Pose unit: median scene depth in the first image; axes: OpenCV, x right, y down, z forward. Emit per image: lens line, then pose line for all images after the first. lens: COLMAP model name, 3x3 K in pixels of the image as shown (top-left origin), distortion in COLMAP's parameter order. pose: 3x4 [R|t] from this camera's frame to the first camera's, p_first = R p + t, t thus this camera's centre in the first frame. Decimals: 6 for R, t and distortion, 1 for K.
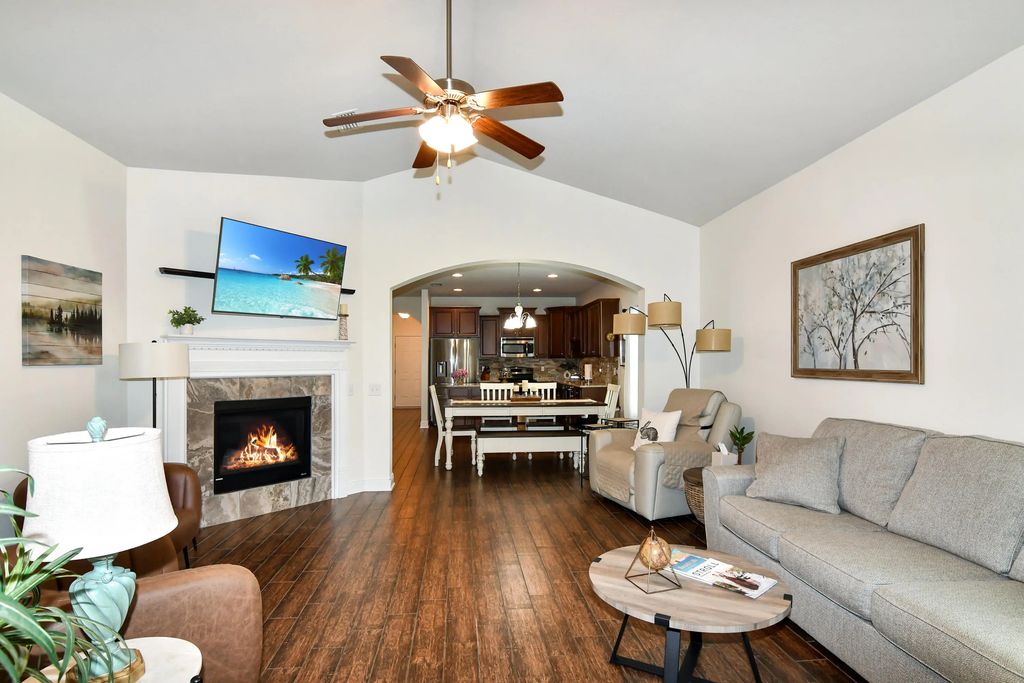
lens RADIAL K [[499.7, 0, 504.8], [0, 499.7, 347.3], [0, 0, 1]] dist [-0.013390, -0.002902]
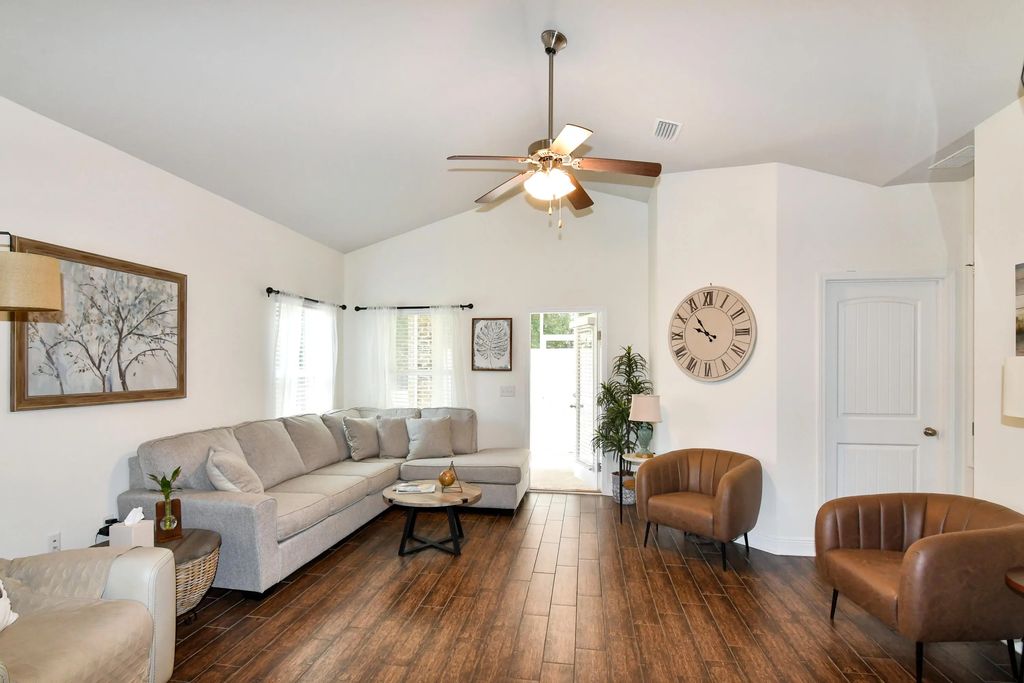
lens RADIAL K [[499.7, 0, 527.9], [0, 499.7, 365.6], [0, 0, 1]] dist [-0.013390, -0.002902]
pose [[-0.979071, 0.003043, 0.203498, -0.254152], [-0.002905, 0.999577, -0.028926, 0.020000], [-0.203500, -0.028912, -0.978648, 1.752309]]
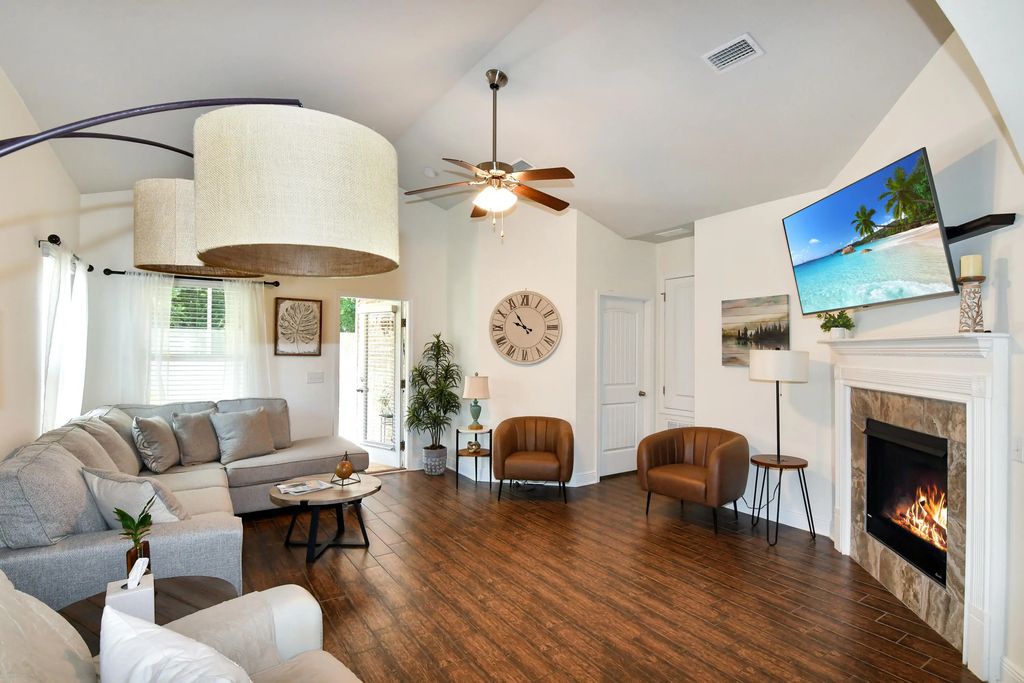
lens RADIAL K [[479.1, 0, 515.9], [0, 479.1, 340.8], [0, 0, 1]] dist [-0.005430, -0.000893]
pose [[-0.861401, -0.015152, -0.507700, 0.399508], [0.008993, 0.998943, -0.045071, 0.015790], [0.507846, -0.043390, -0.860354, 1.760194]]
